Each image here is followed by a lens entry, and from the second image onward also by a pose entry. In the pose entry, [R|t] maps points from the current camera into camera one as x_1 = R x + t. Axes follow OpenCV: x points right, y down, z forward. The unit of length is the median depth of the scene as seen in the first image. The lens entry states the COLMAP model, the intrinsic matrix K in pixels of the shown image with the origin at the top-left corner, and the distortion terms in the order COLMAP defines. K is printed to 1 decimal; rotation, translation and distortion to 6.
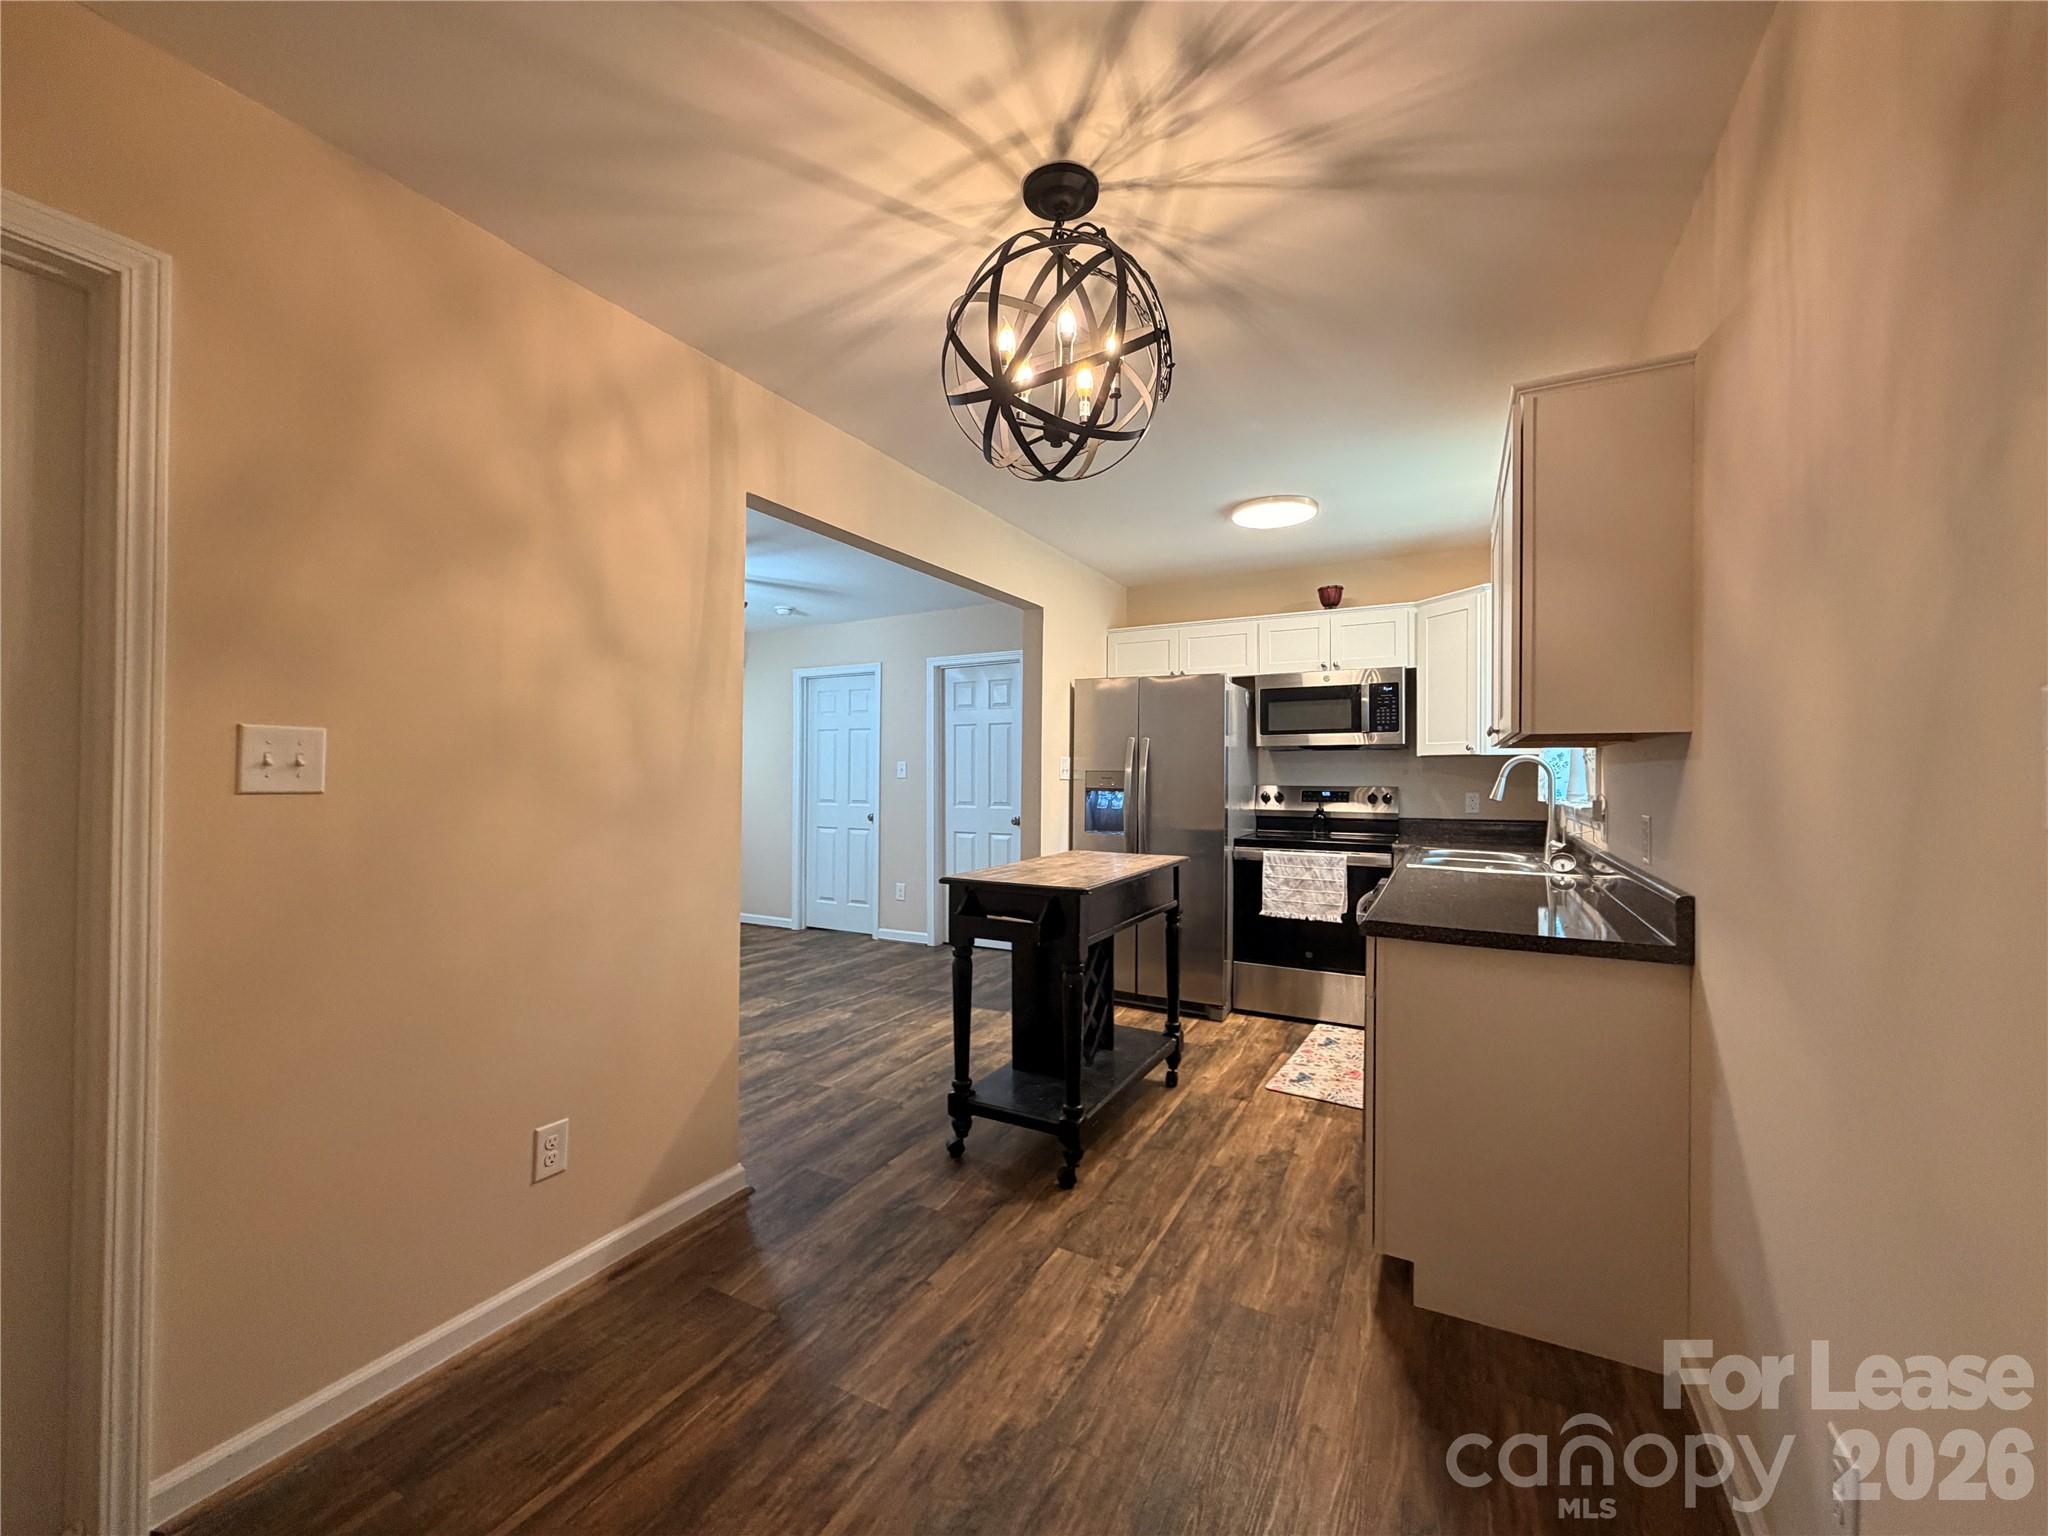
lens RADIAL K [[815.4, 0, 1020.6], [0, 815.4, 766.2], [0, 0, 1]] dist [0.000180, -0.000263]
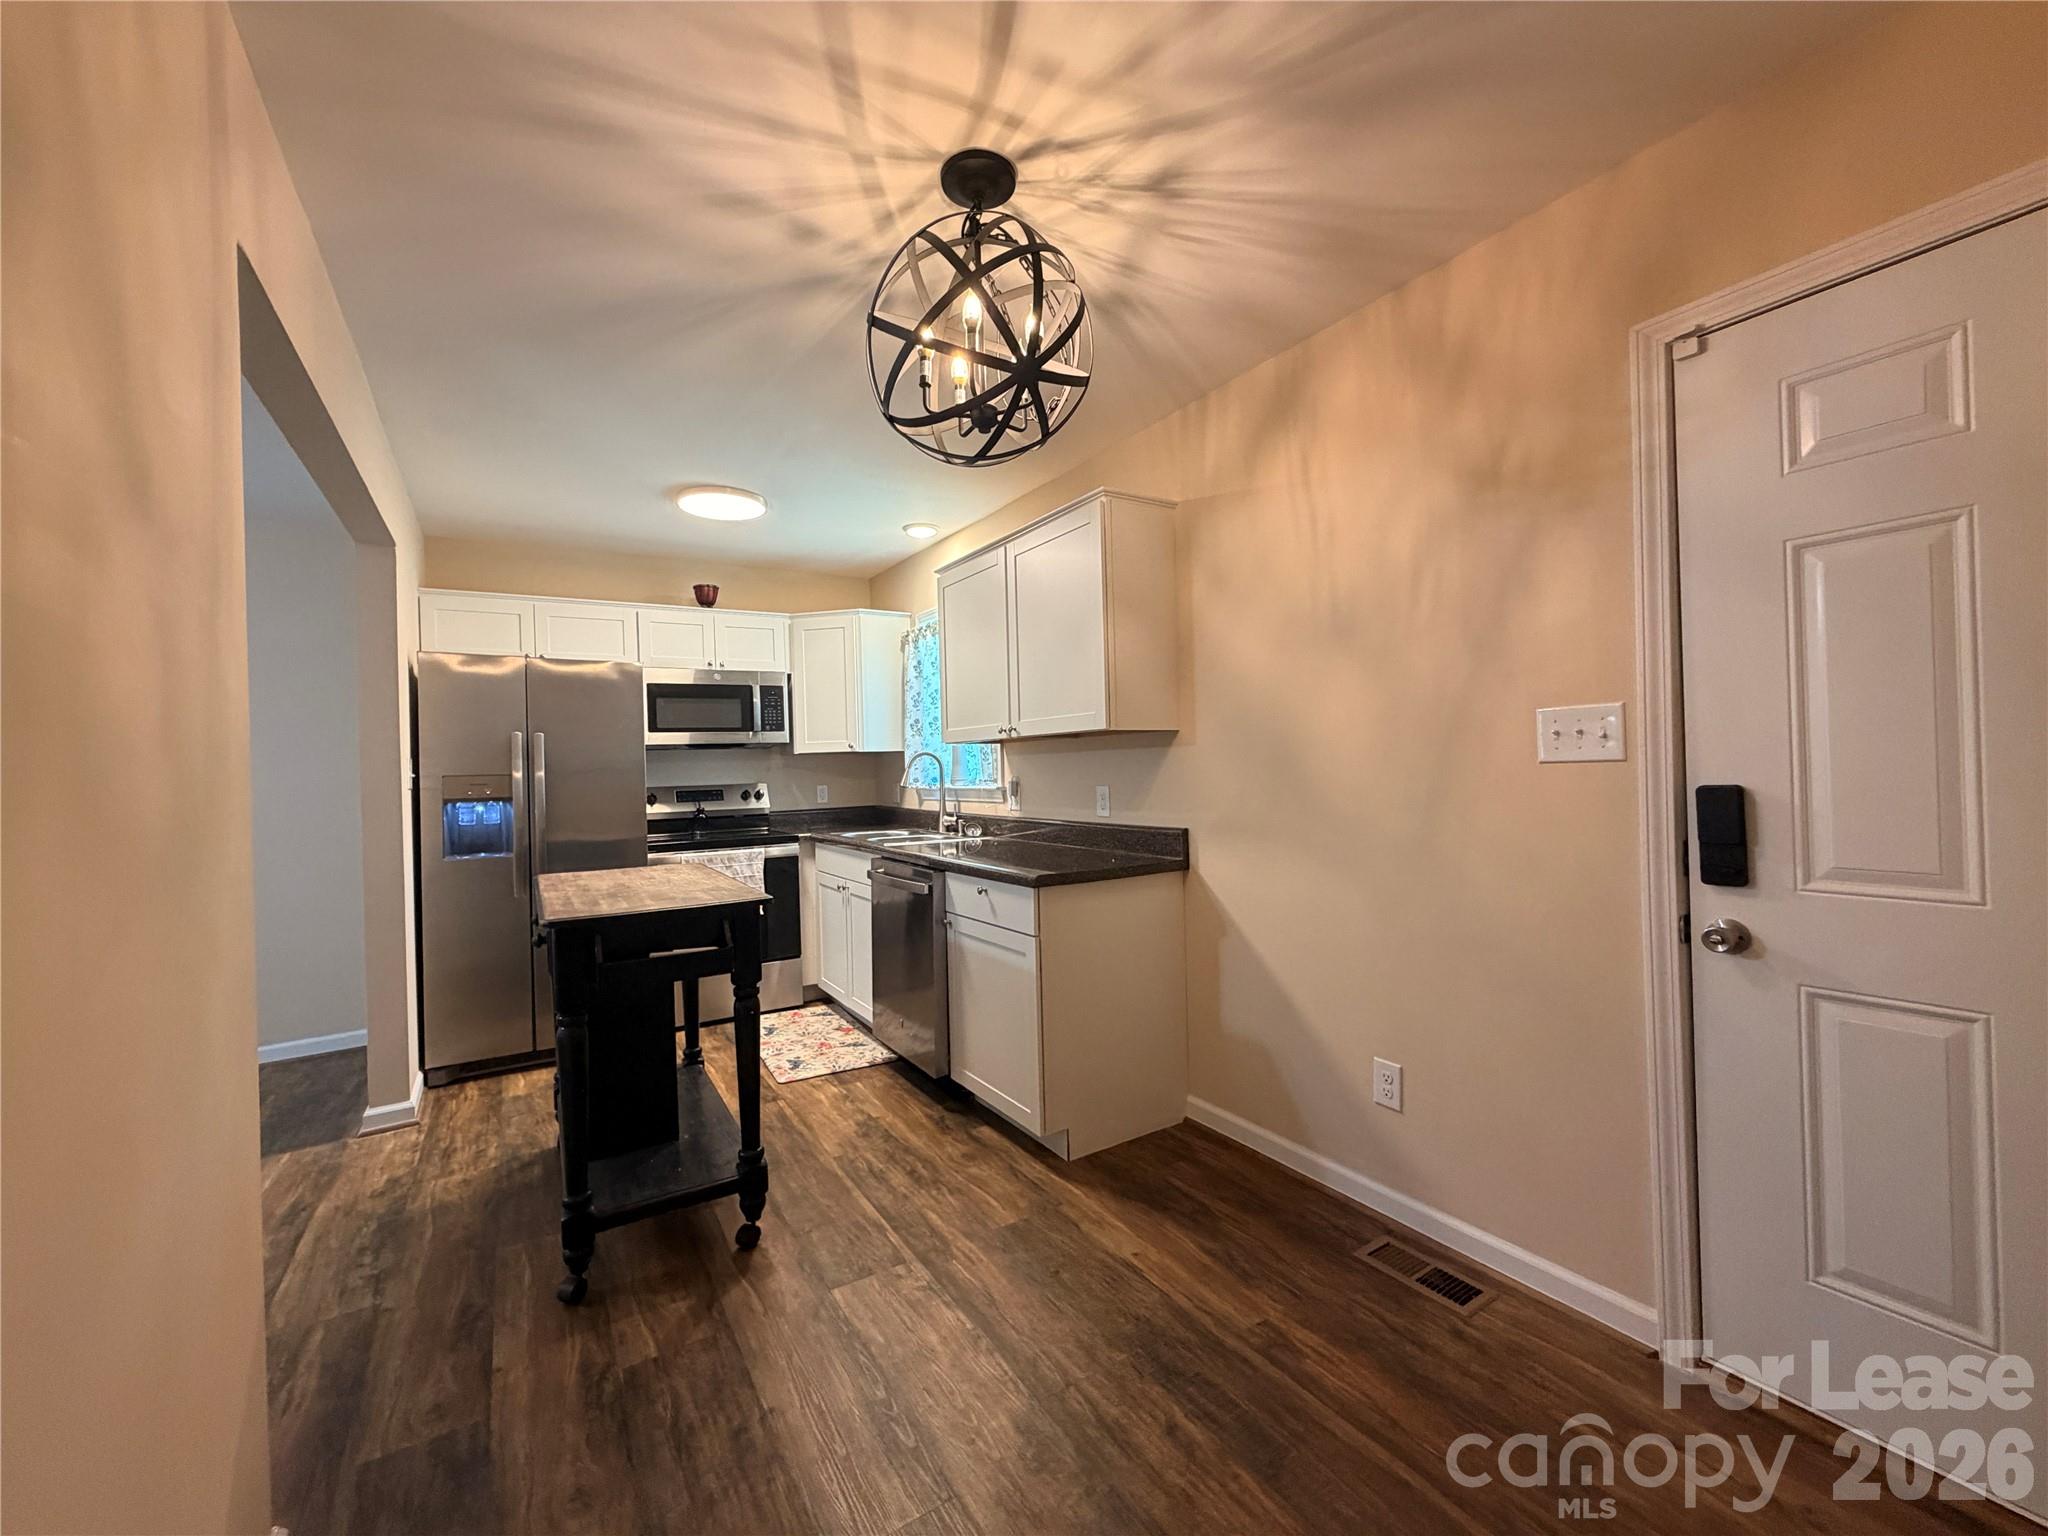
lens RADIAL K [[815.4, 0, 1019.5], [0, 815.4, 767.3], [0, 0, 1]] dist [0.000180, -0.000263]
pose [[0.499643, -0.019511, 0.866012, -0.497434], [0.025685, 0.999640, 0.007703, 0.008181], [-0.865851, 0.018395, 0.499964, 0.287269]]
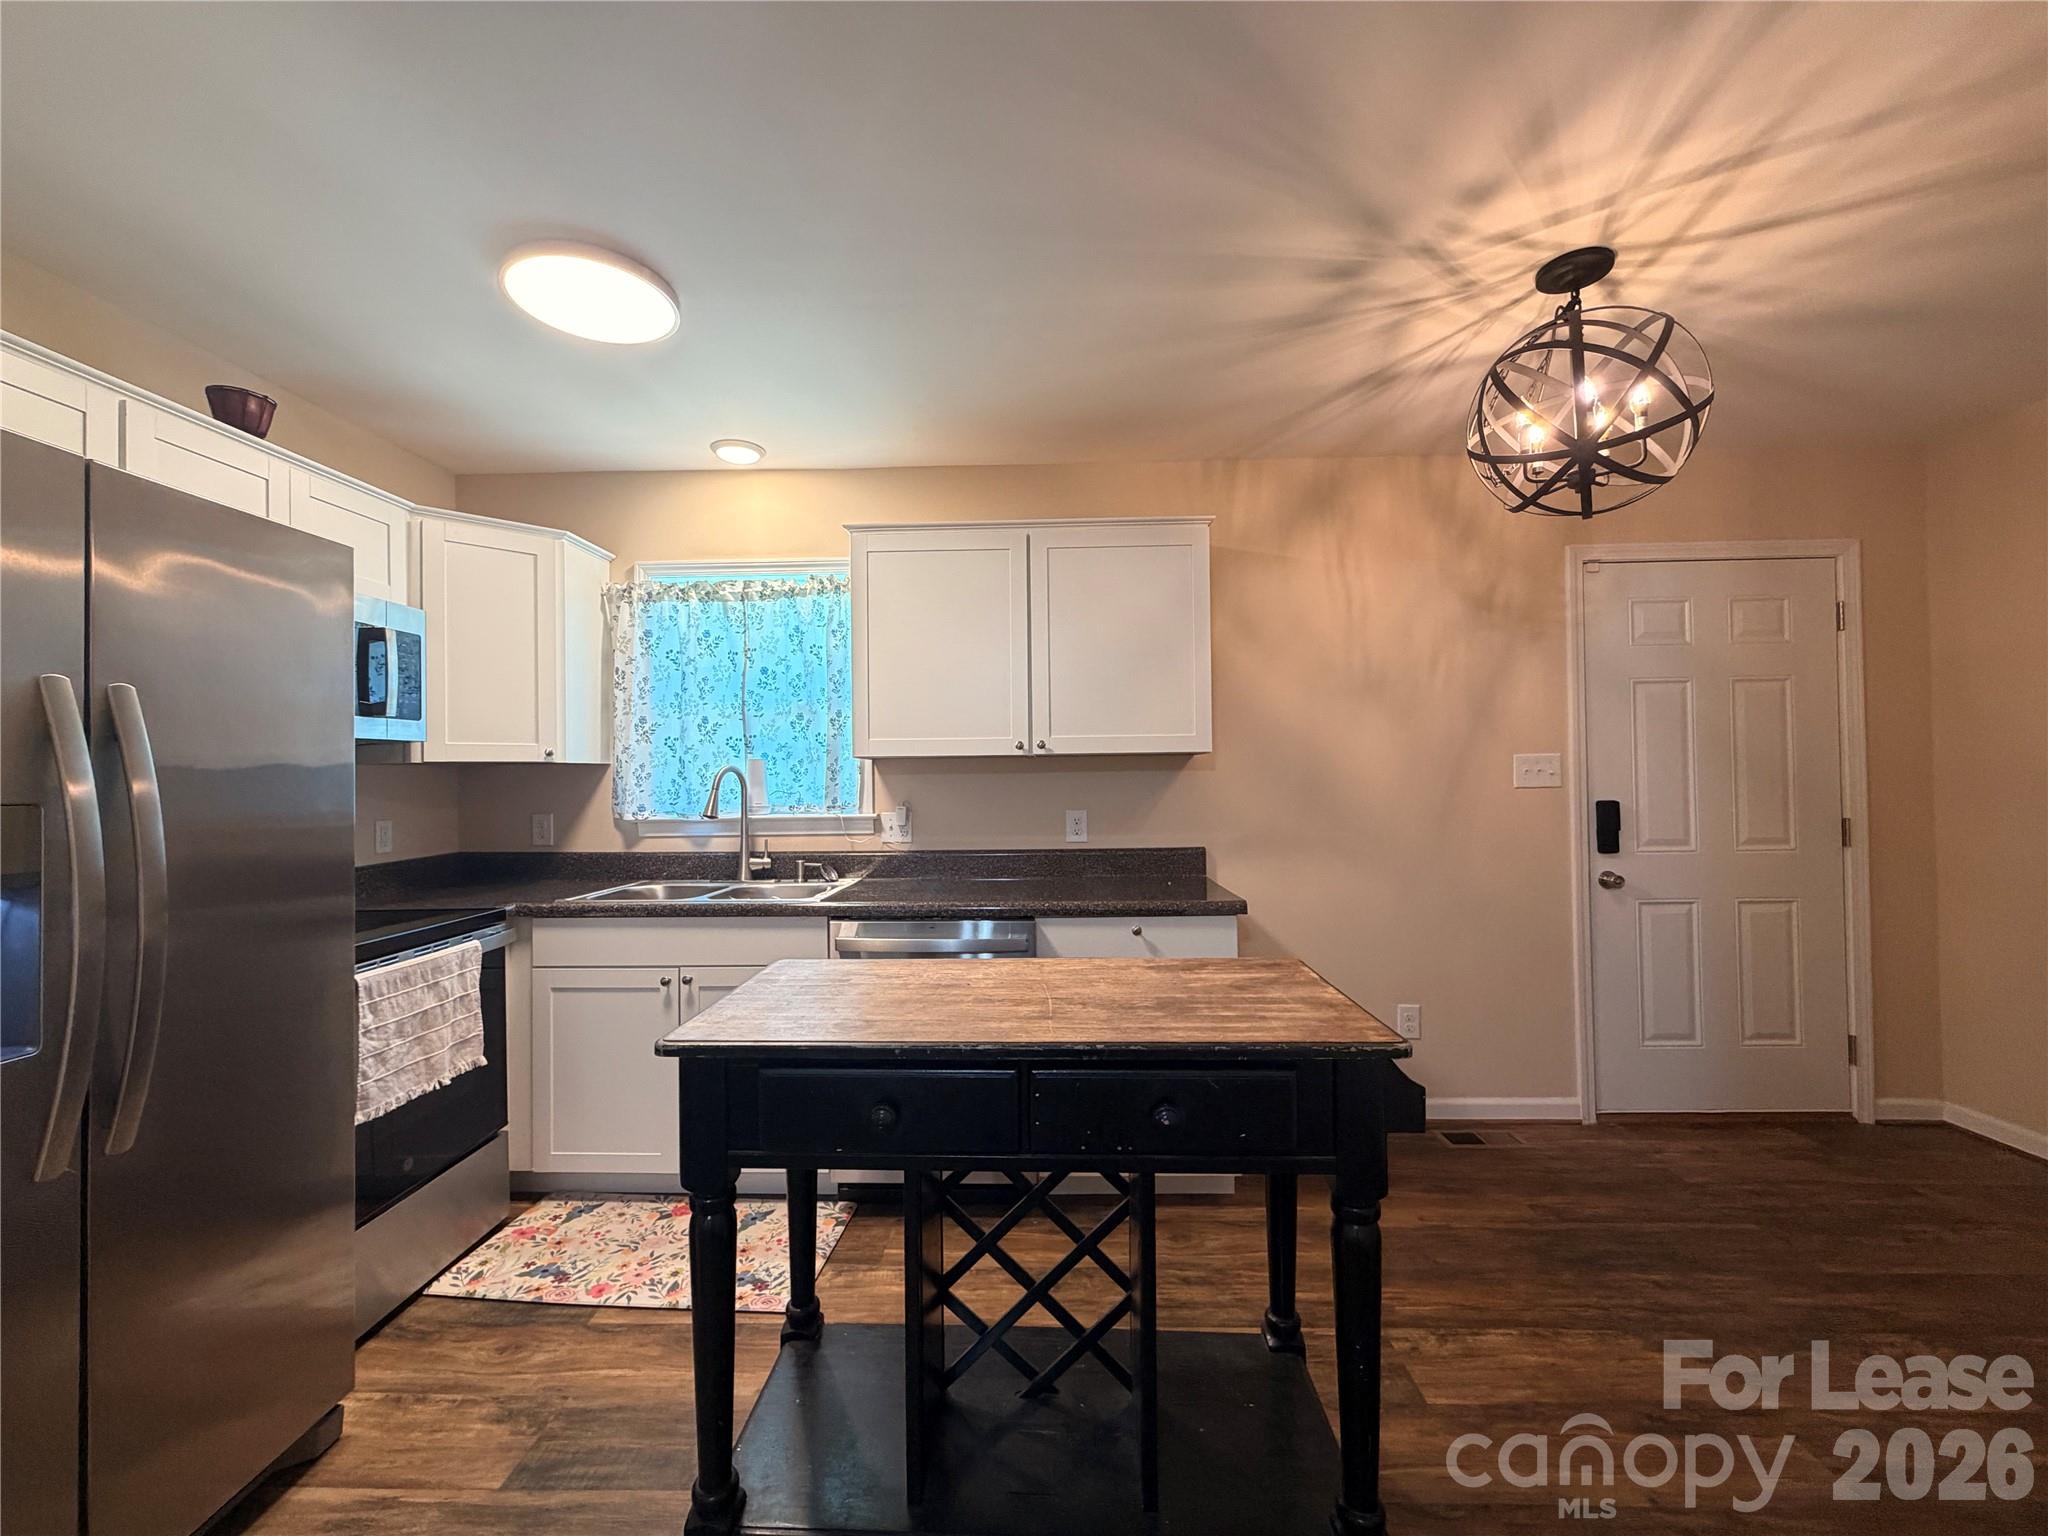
lens RADIAL K [[815.4, 0, 1020.4], [0, 815.4, 767.1], [0, 0, 1]] dist [0.000180, -0.000263]
pose [[-0.444920, 0.009330, 0.895522, -0.381138], [0.005127, 0.999956, -0.007871, -0.002465], [-0.895556, 0.001089, -0.444948, 1.353385]]
